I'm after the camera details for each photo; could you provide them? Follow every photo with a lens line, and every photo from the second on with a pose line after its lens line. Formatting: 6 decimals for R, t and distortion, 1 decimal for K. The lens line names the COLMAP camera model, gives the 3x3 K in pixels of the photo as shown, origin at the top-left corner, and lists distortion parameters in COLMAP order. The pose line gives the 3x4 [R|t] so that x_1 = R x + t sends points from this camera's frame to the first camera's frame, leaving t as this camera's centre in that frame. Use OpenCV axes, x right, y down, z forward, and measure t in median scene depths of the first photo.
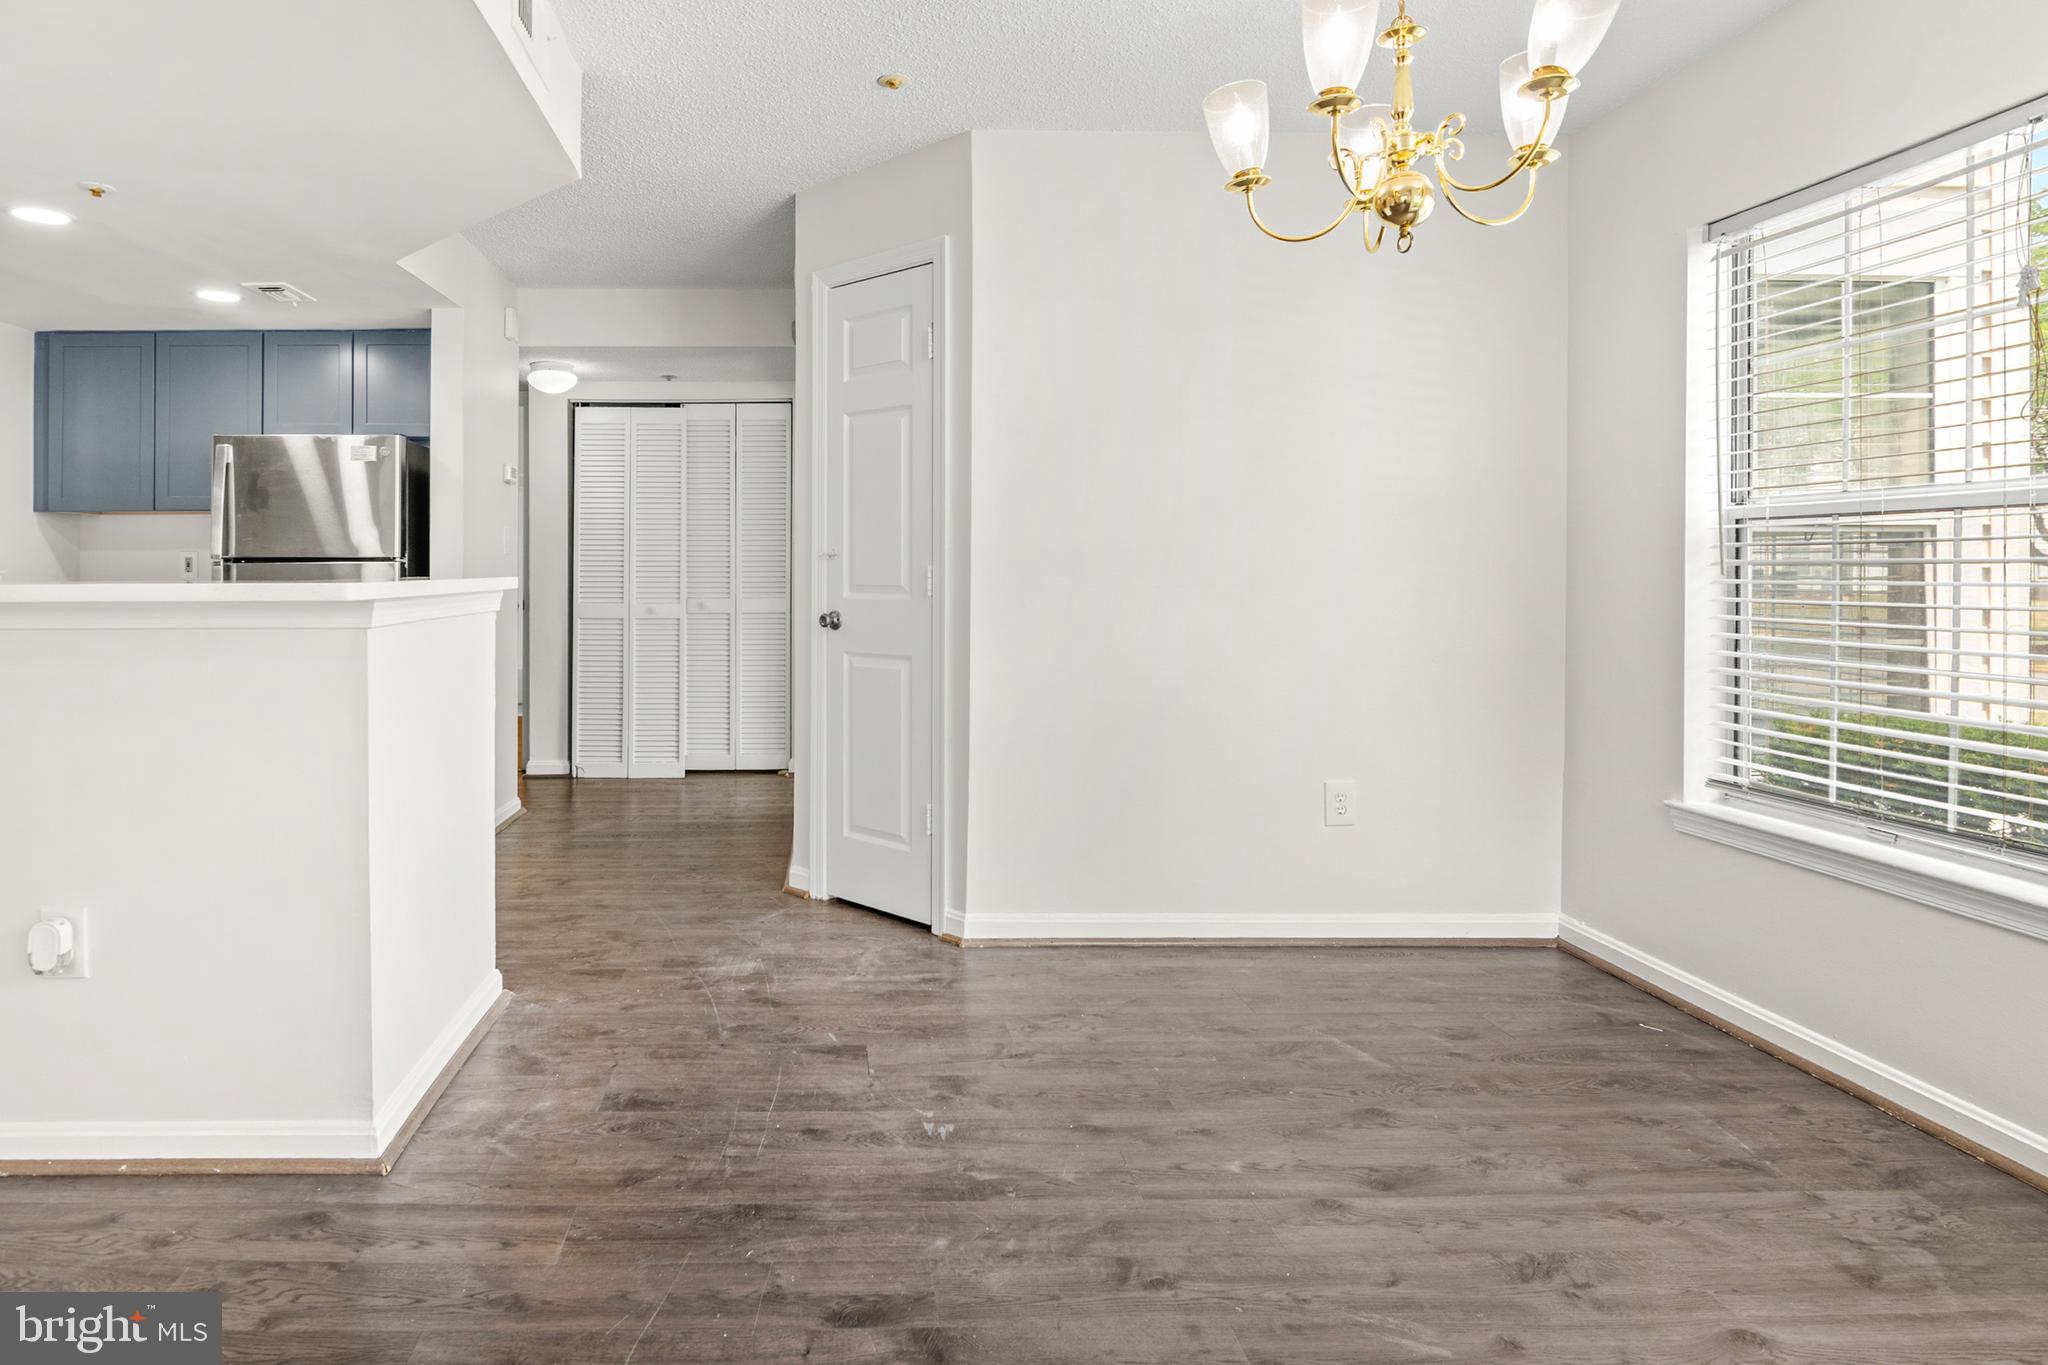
lens RADIAL K [[1105.5, 0, 840.0], [0, 1105.5, 573.4], [0, 0, 1]] dist [-0.014239, 0.004642]
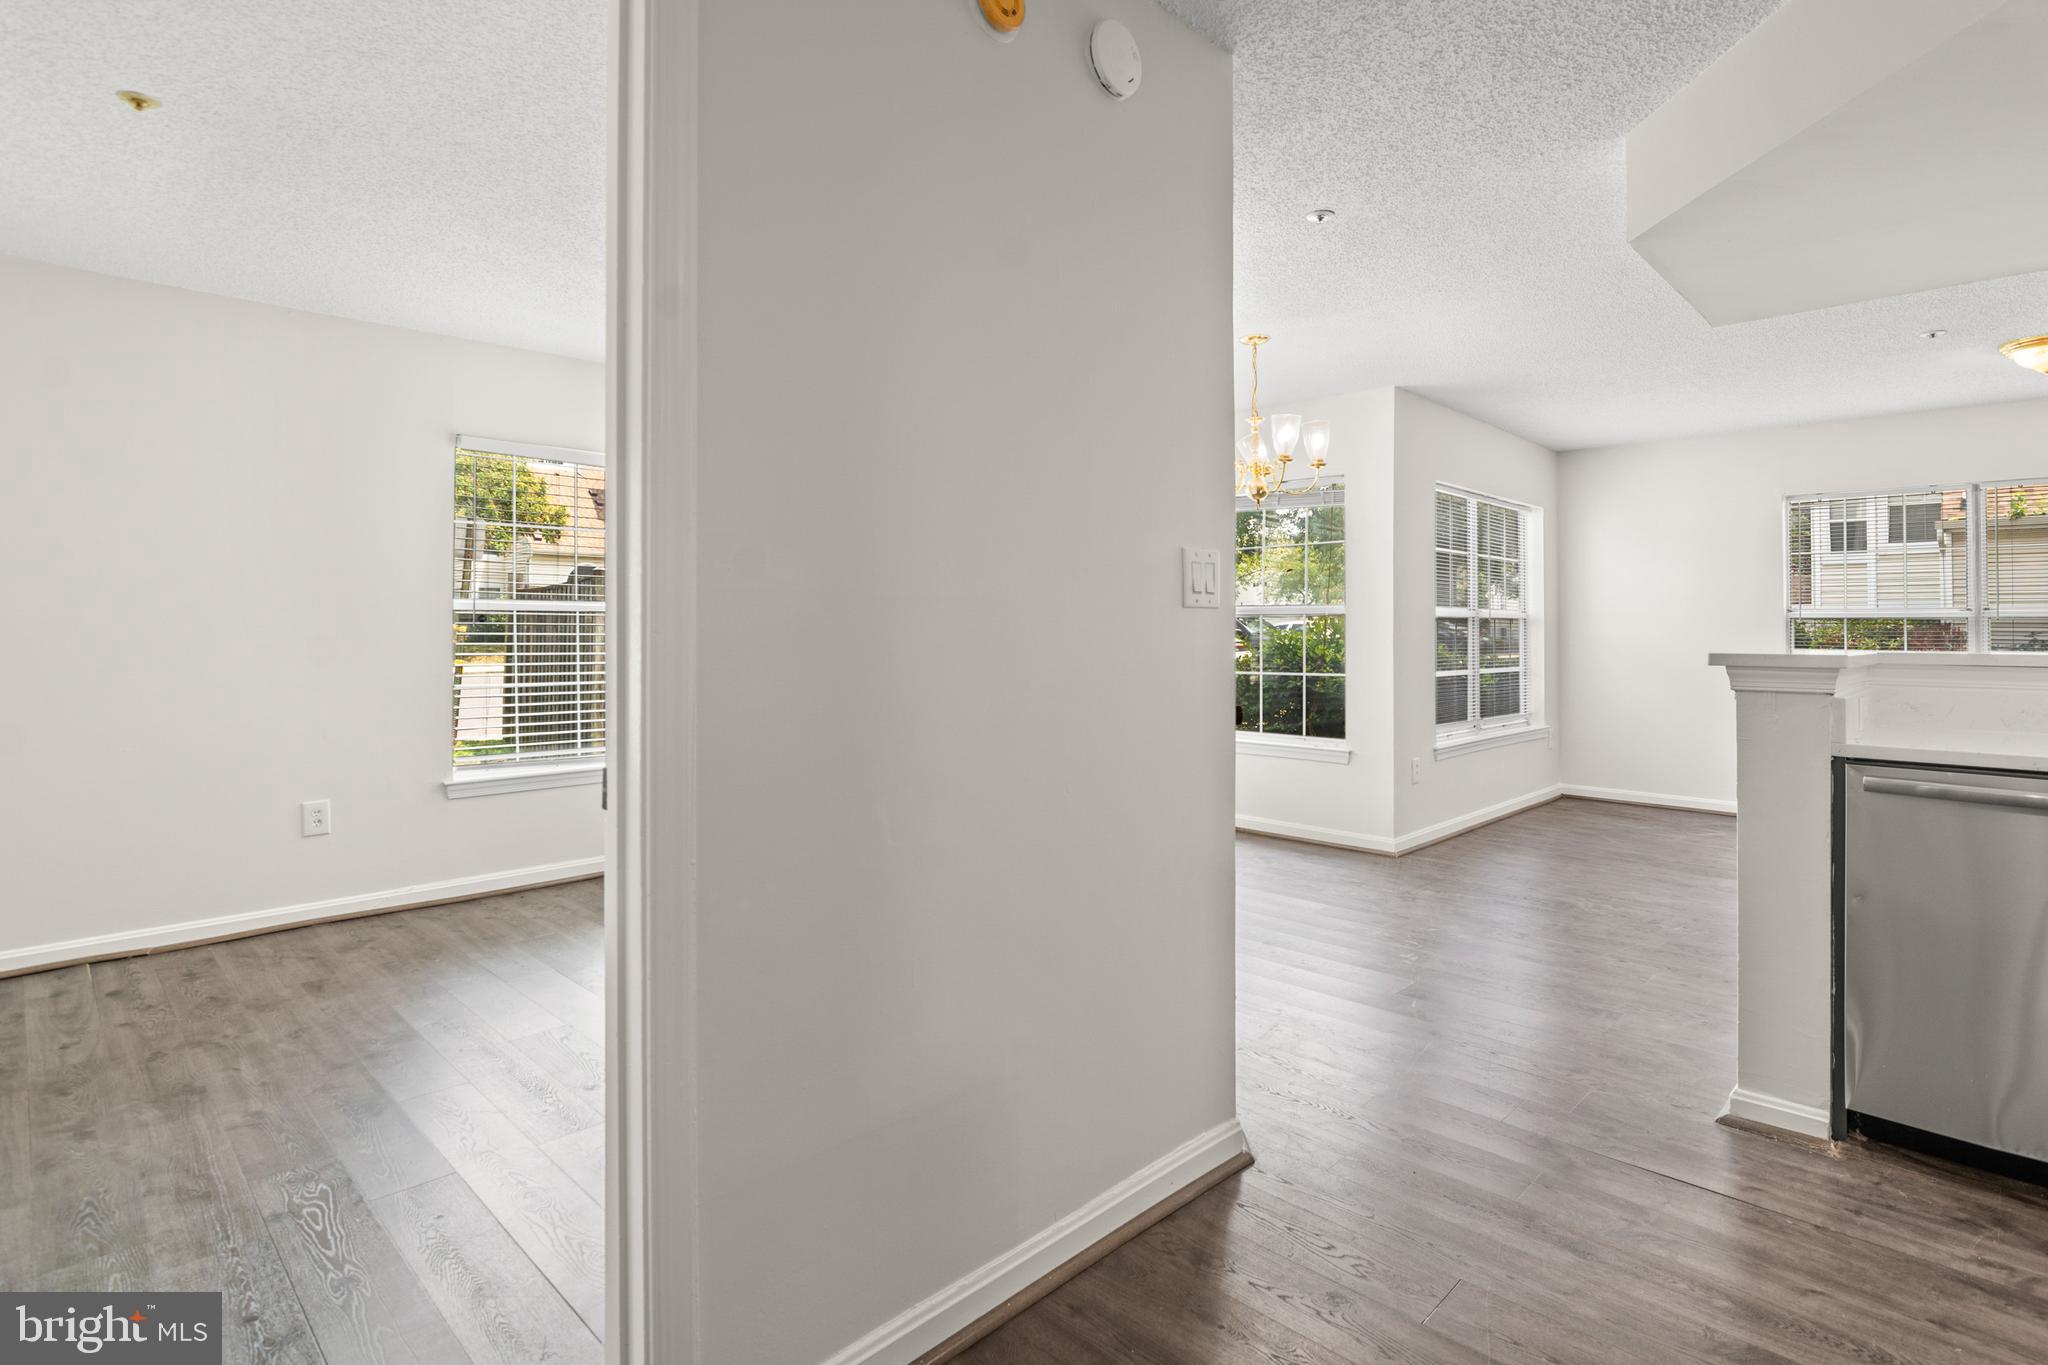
lens RADIAL K [[1025.8, 0, 1009.7], [0, 1025.8, 624.2], [0, 0, 1]] dist [-0.004160, -0.004555]
pose [[-0.695168, 0.004399, 0.718834, -0.489357], [0.002668, 0.999990, -0.003540, -0.020941], [-0.718843, -0.000544, -0.695172, 1.962856]]
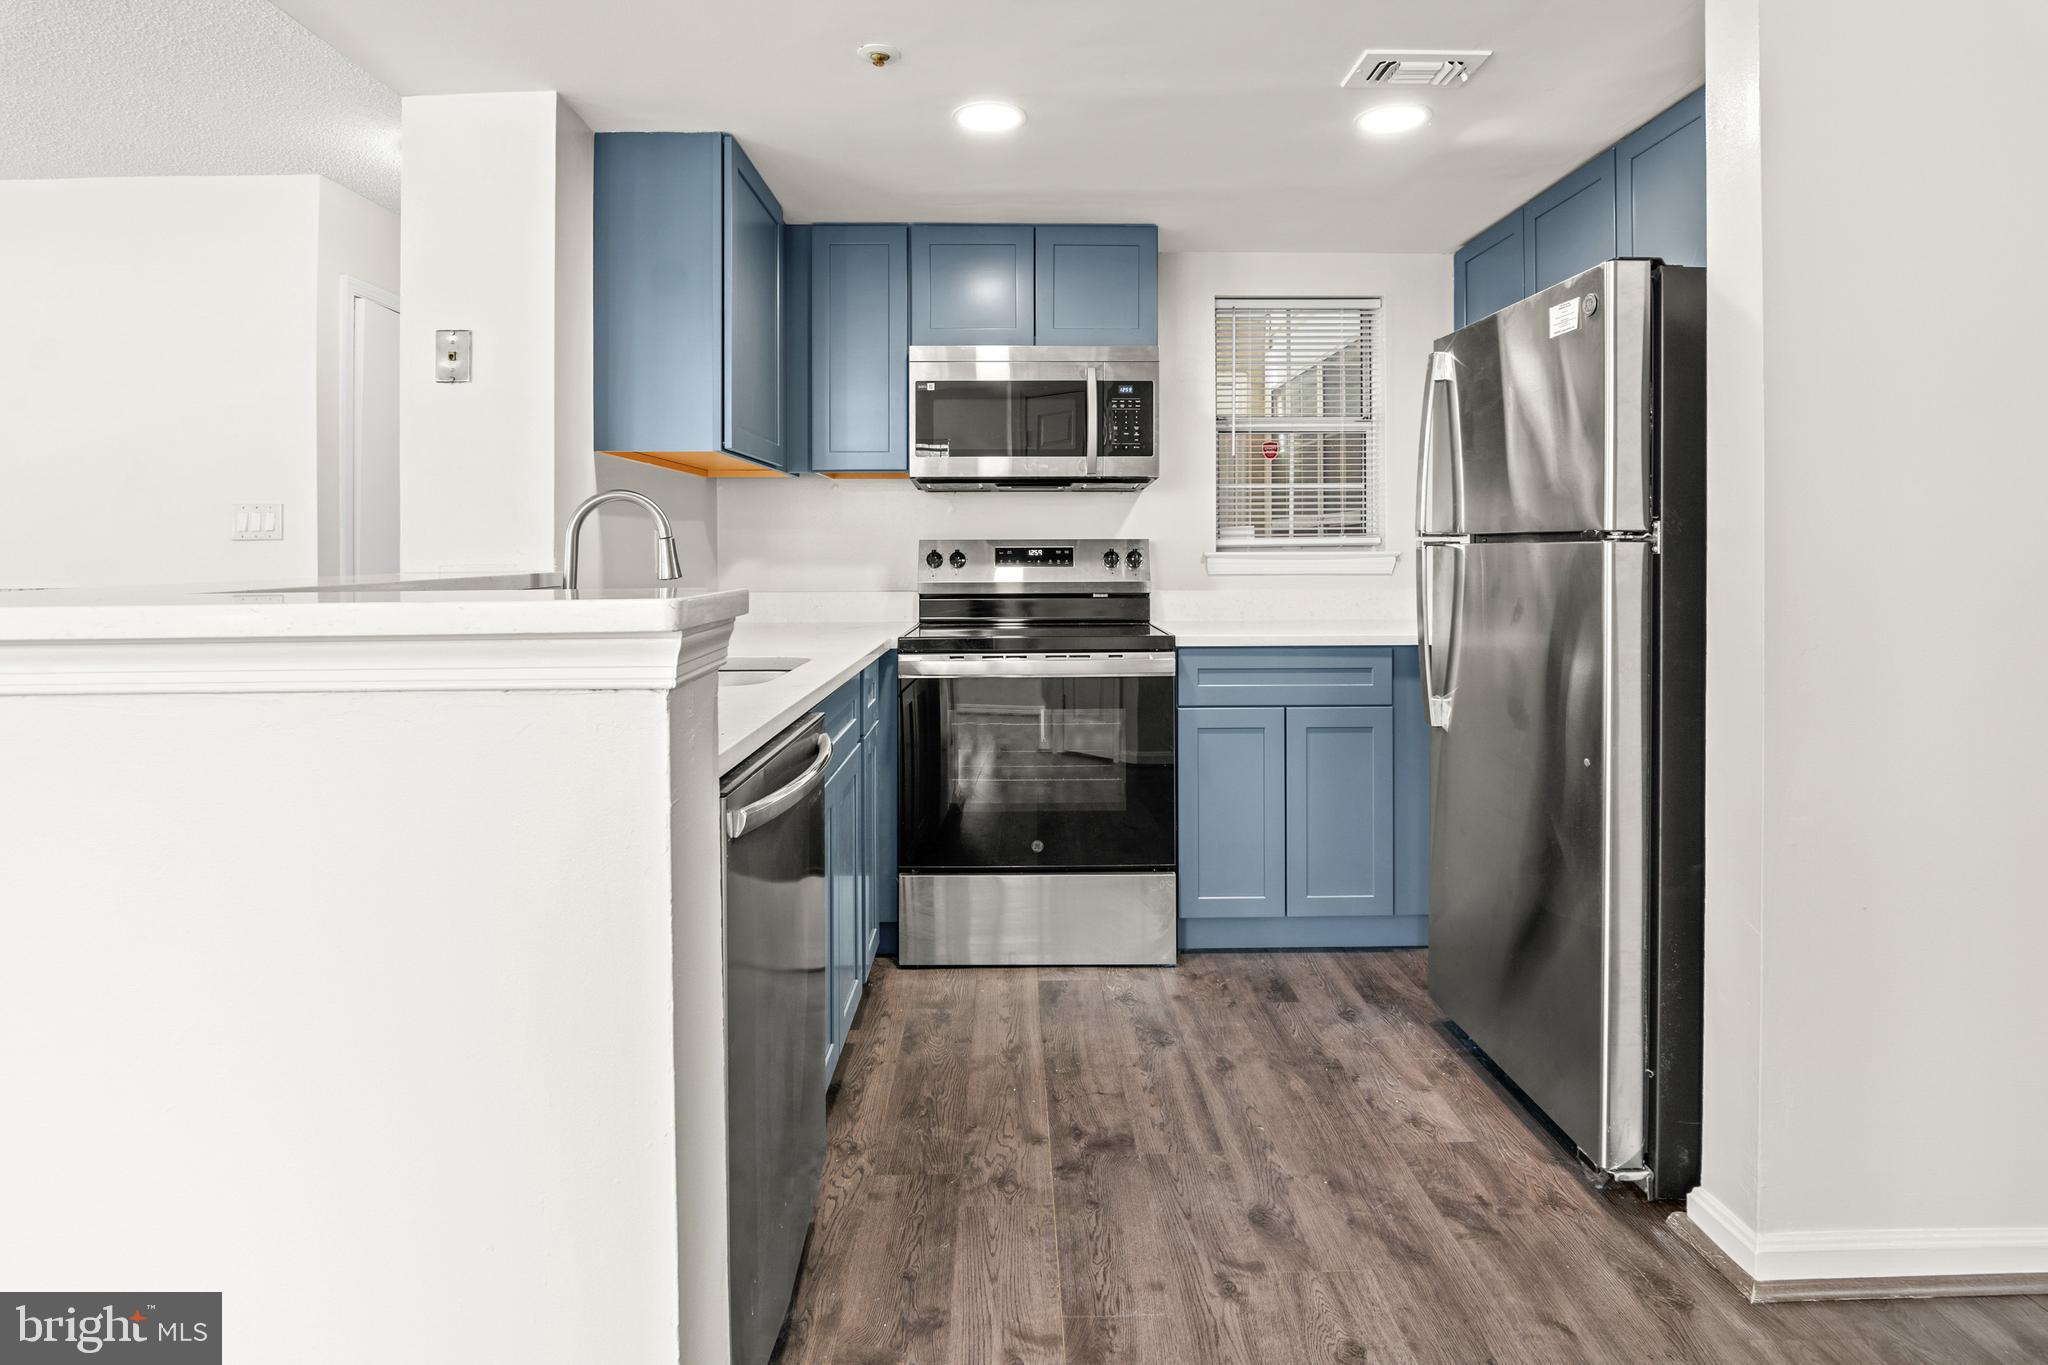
lens RADIAL K [[1025.8, 0, 1004.2], [0, 1025.8, 552.7], [0, 0, 1]] dist [-0.004160, -0.004555]
pose [[-0.009432, 0.009894, -0.999907, 0.028975], [0.003193, 0.999946, 0.009864, -0.016073], [0.999950, -0.003099, -0.009463, 1.077209]]
